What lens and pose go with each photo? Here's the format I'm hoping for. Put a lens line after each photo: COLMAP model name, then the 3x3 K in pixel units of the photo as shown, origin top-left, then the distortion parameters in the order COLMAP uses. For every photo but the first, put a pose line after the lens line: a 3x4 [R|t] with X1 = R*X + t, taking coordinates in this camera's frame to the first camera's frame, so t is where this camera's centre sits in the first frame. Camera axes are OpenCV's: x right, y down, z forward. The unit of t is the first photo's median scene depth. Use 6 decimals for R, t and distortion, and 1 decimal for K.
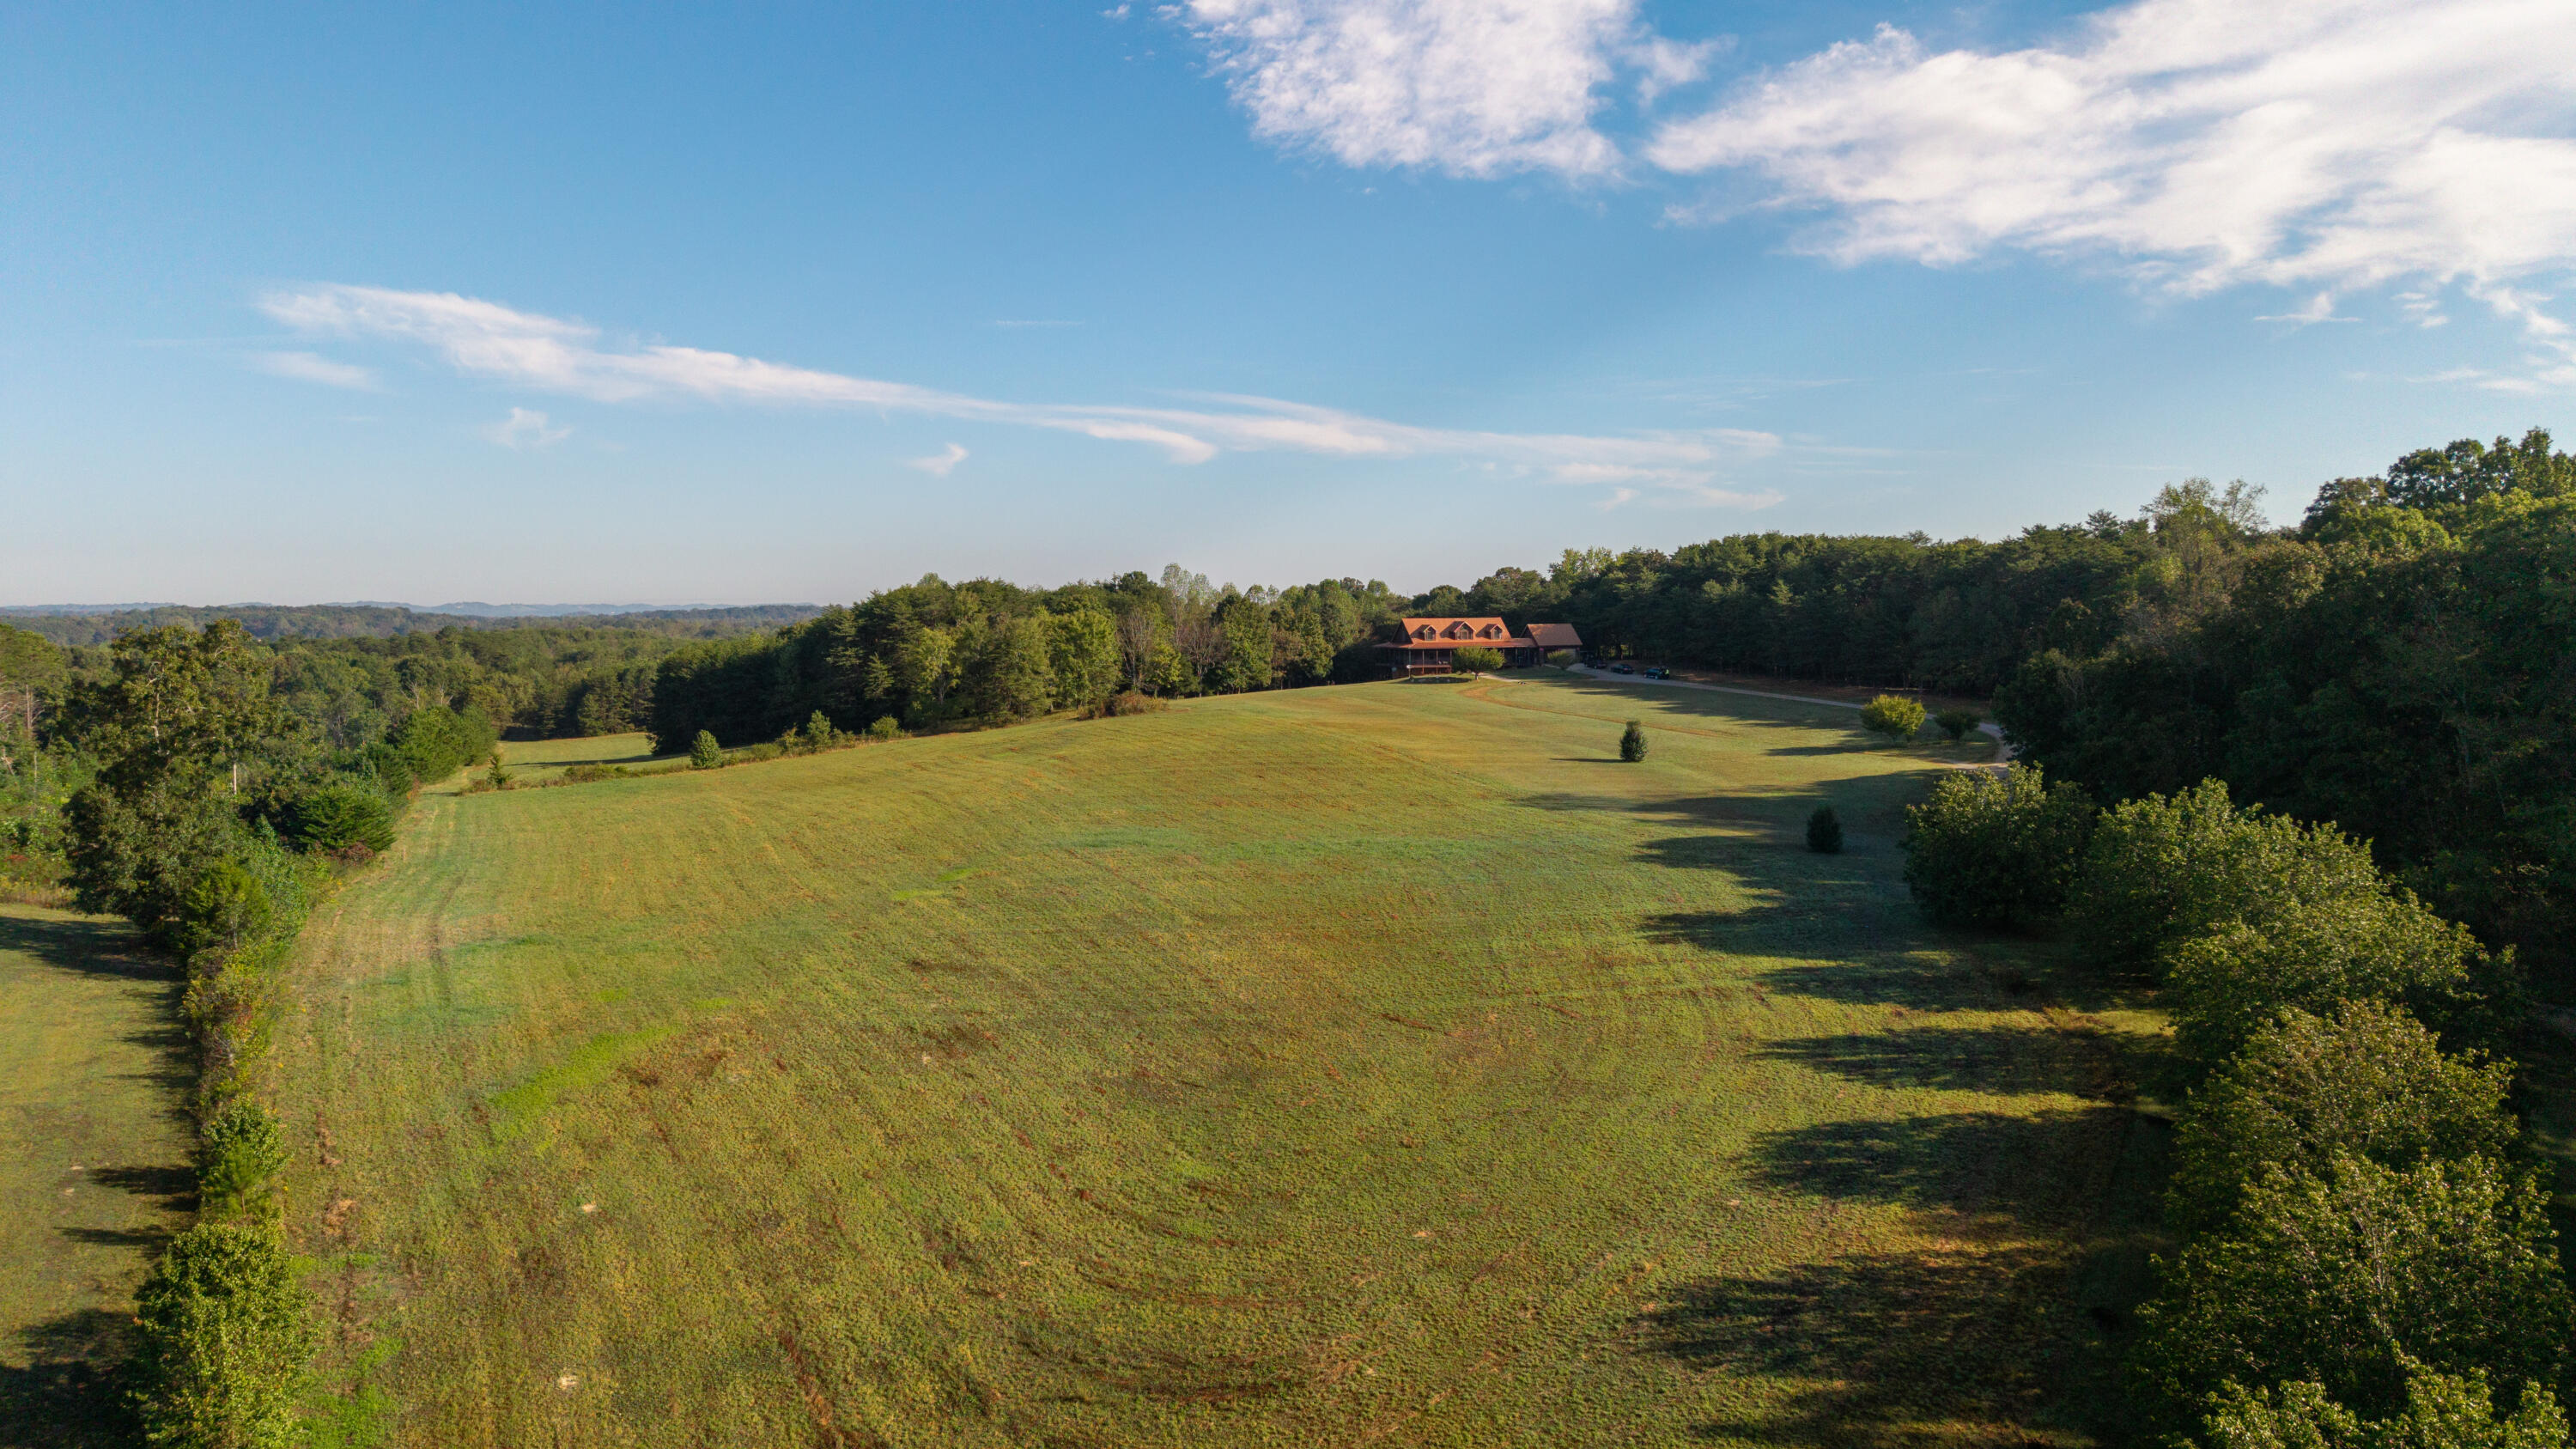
lens RADIAL K [[1720.3, 0, 1270.6], [0, 1720.3, 721.6], [0, 0, 1]] dist [0.021290, -0.018305]
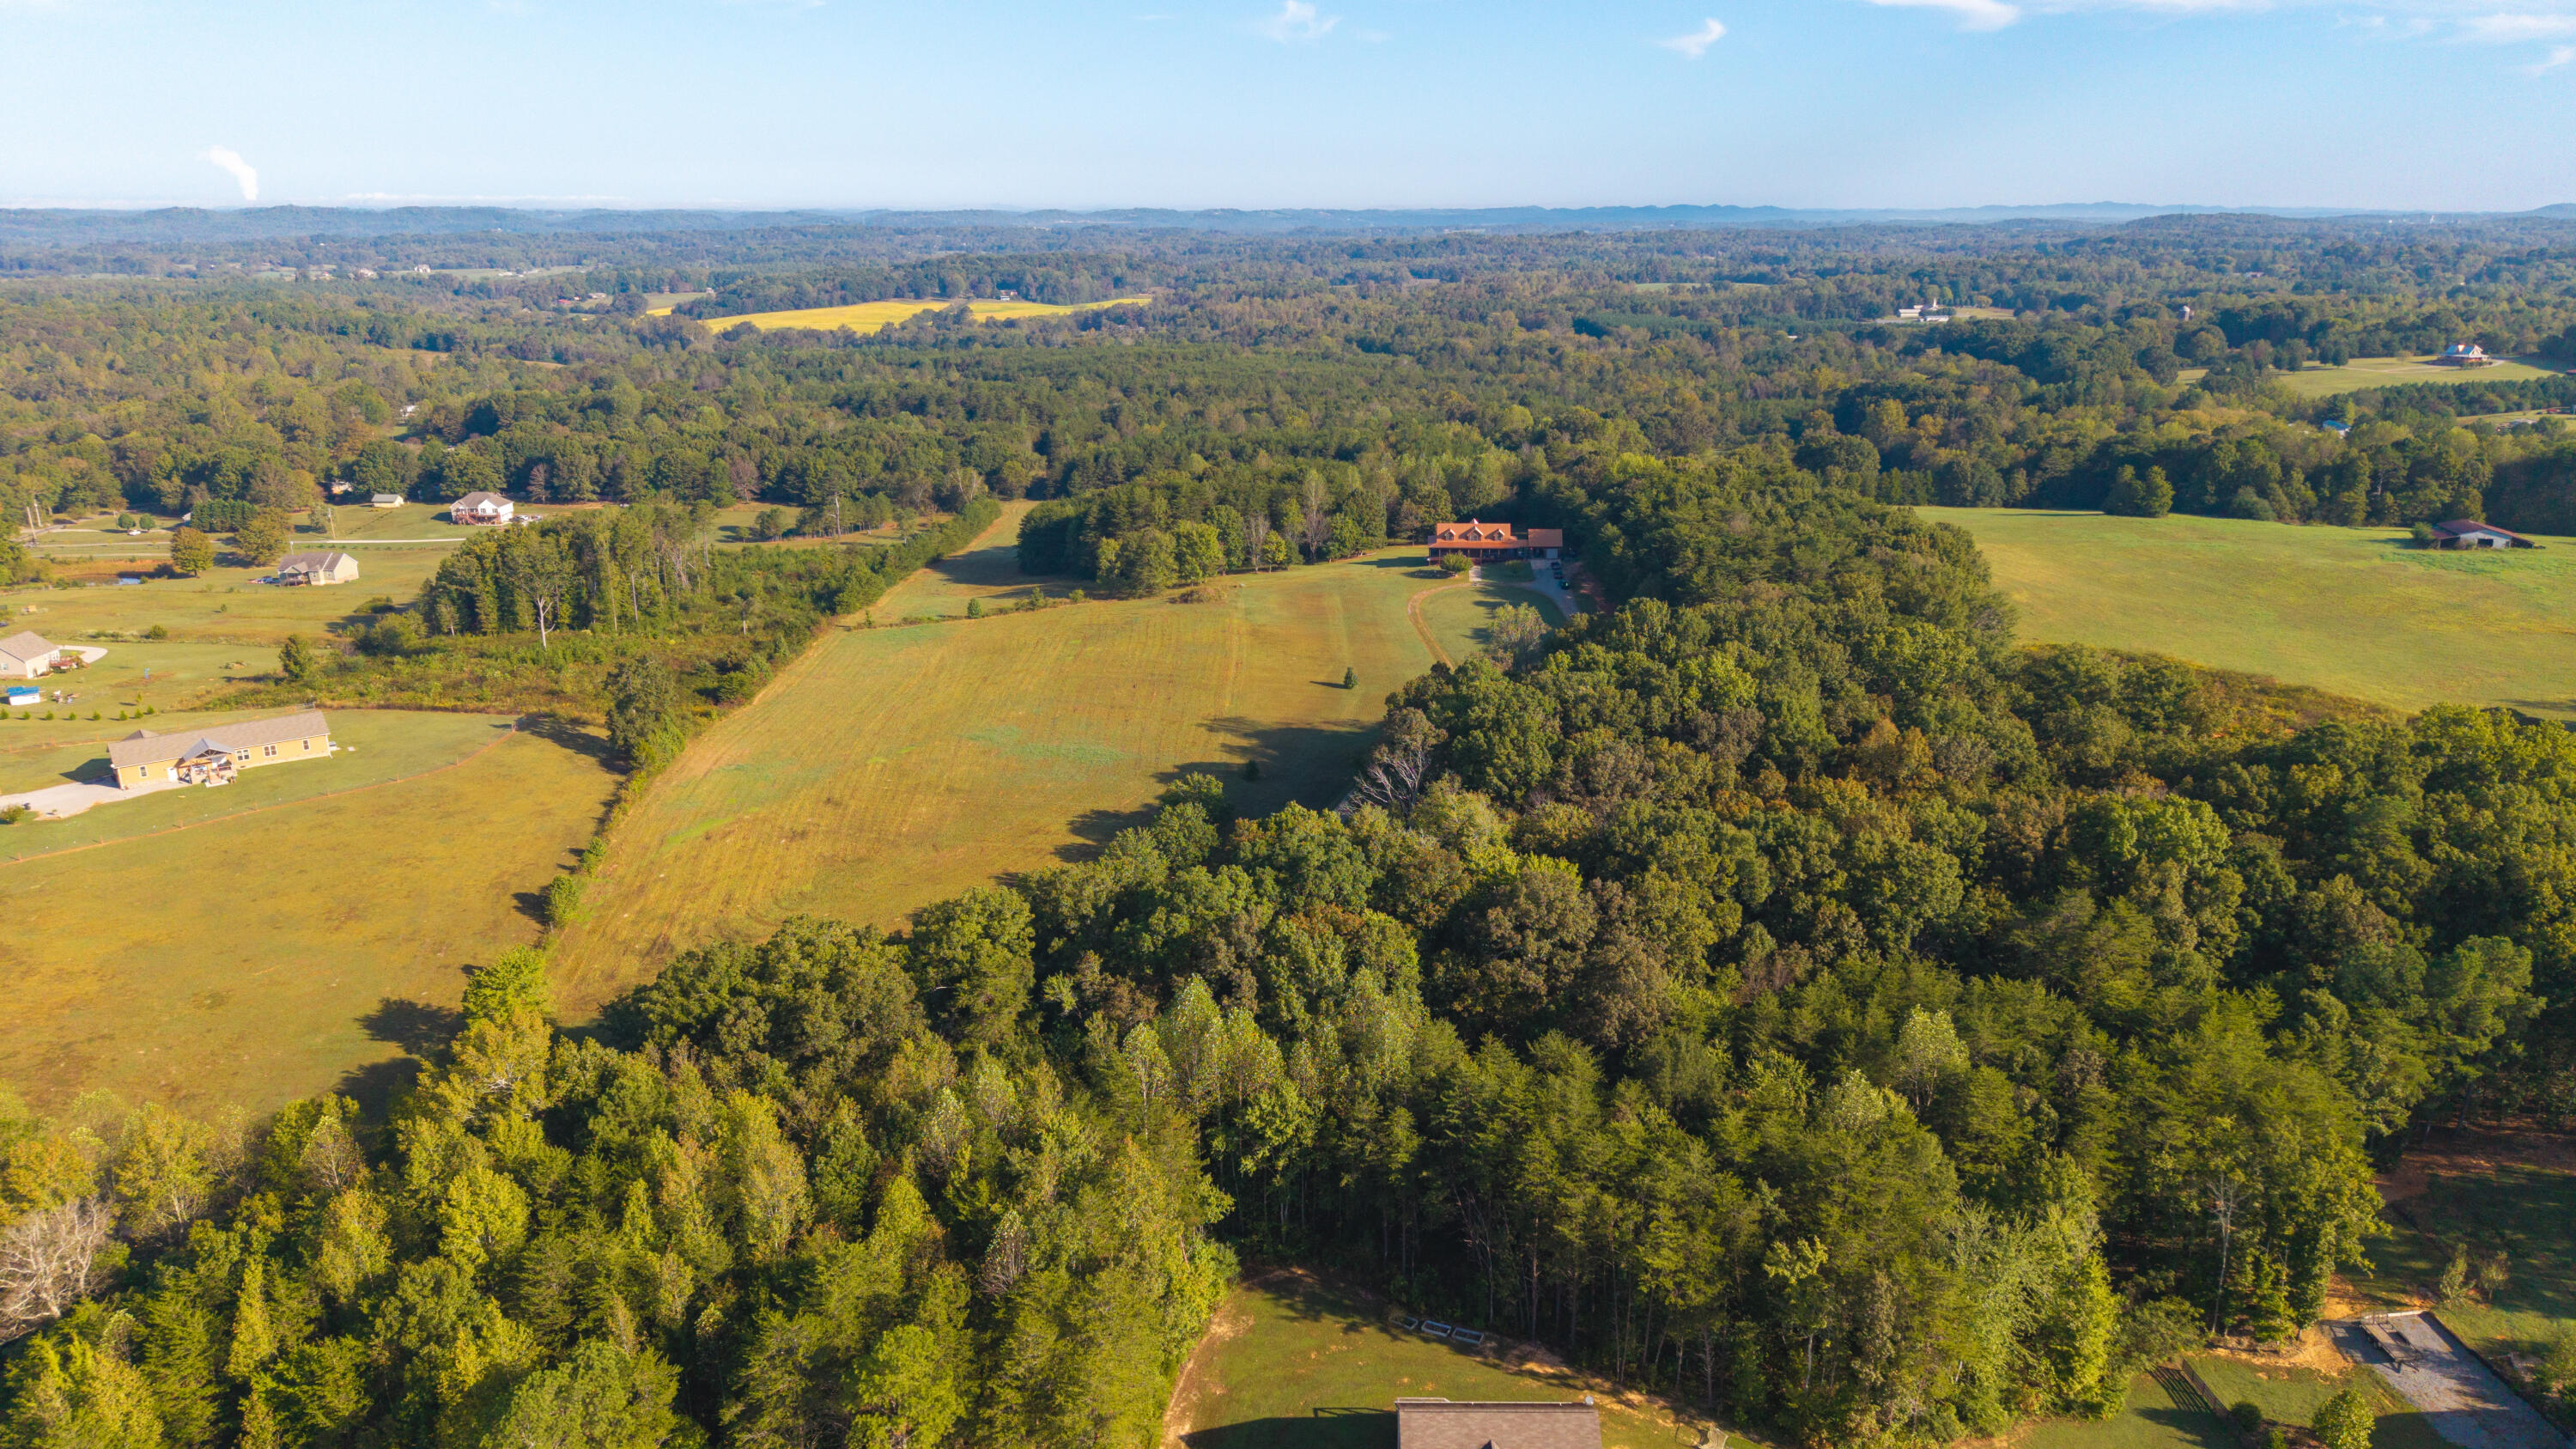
lens RADIAL K [[1720.3, 0, 1284.8], [0, 1720.3, 734.7], [0, 0, 1]] dist [0.021290, -0.018305]
pose [[0.918392, 0.117016, -0.377973, 1.137140], [-0.026652, 0.971394, 0.235974, -0.484379], [0.394773, -0.206643, 0.895239, -0.927600]]
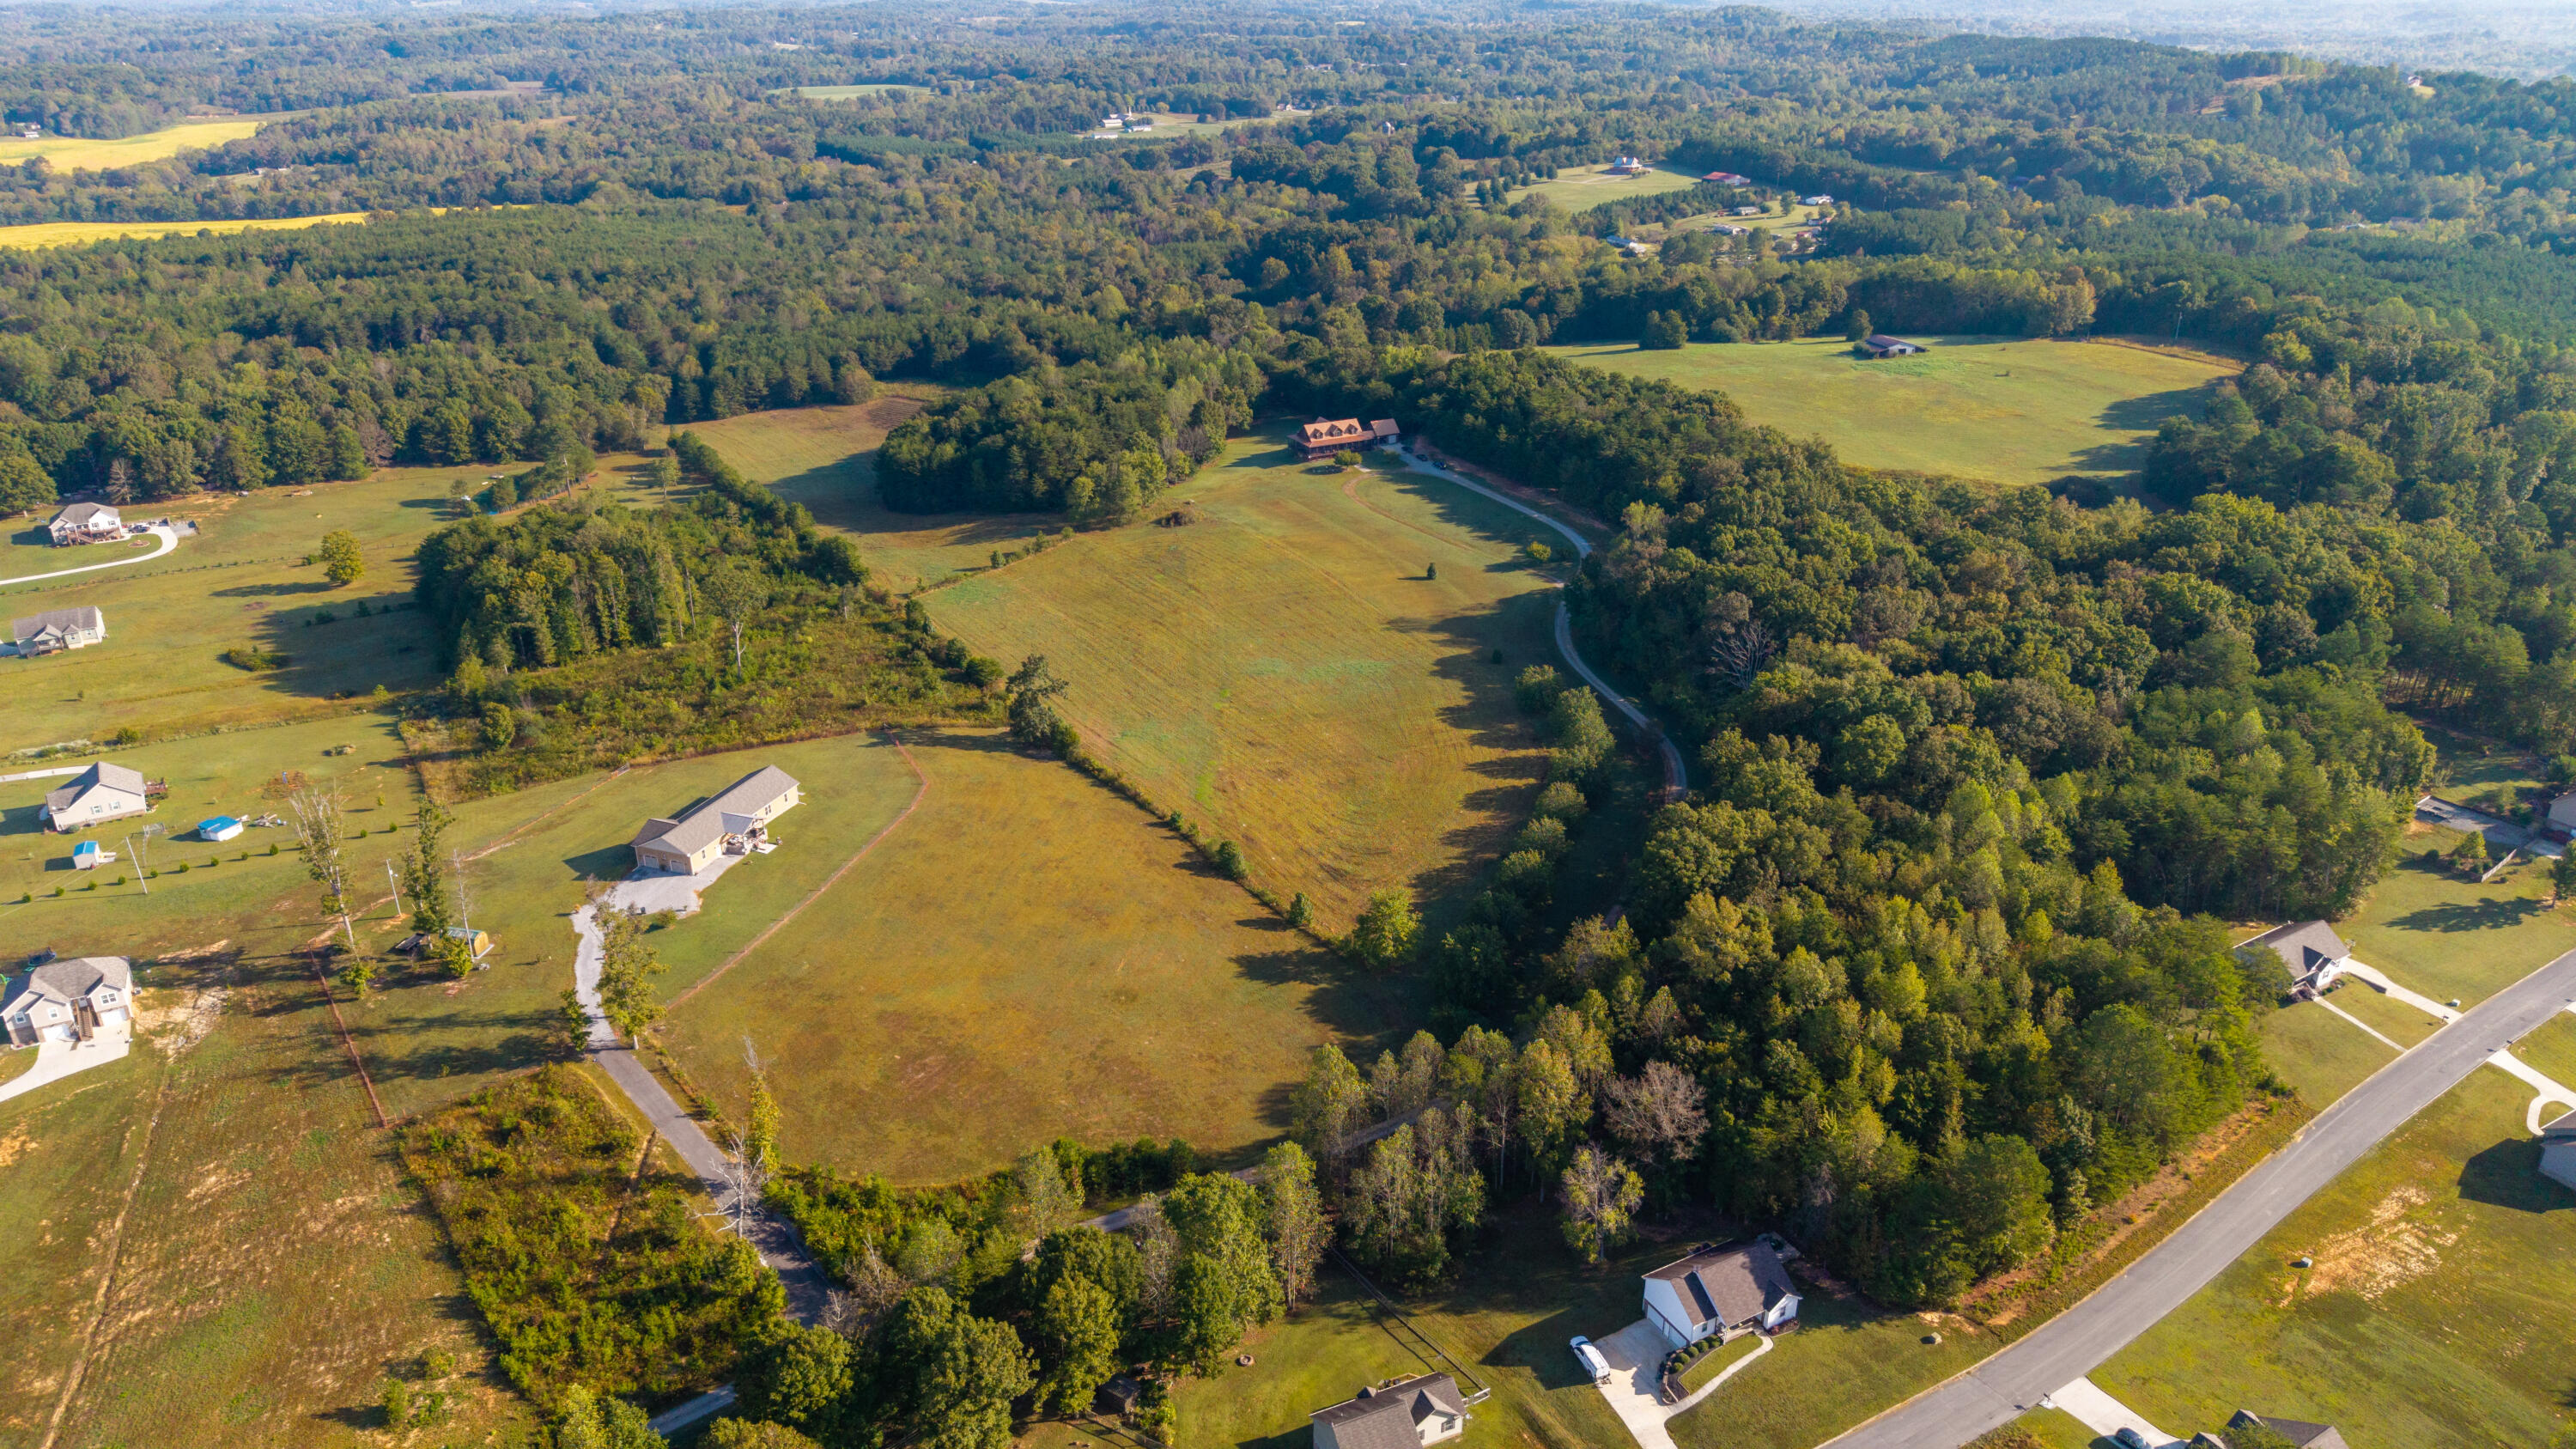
lens RADIAL K [[1720.3, 0, 1274.1], [0, 1720.3, 738.1], [0, 0, 1]] dist [0.021290, -0.018305]
pose [[0.989974, -0.056008, 0.129668, -0.442037], [0.007061, 0.936501, 0.350595, -0.813728], [-0.141071, -0.346165, 0.927507, -1.697170]]
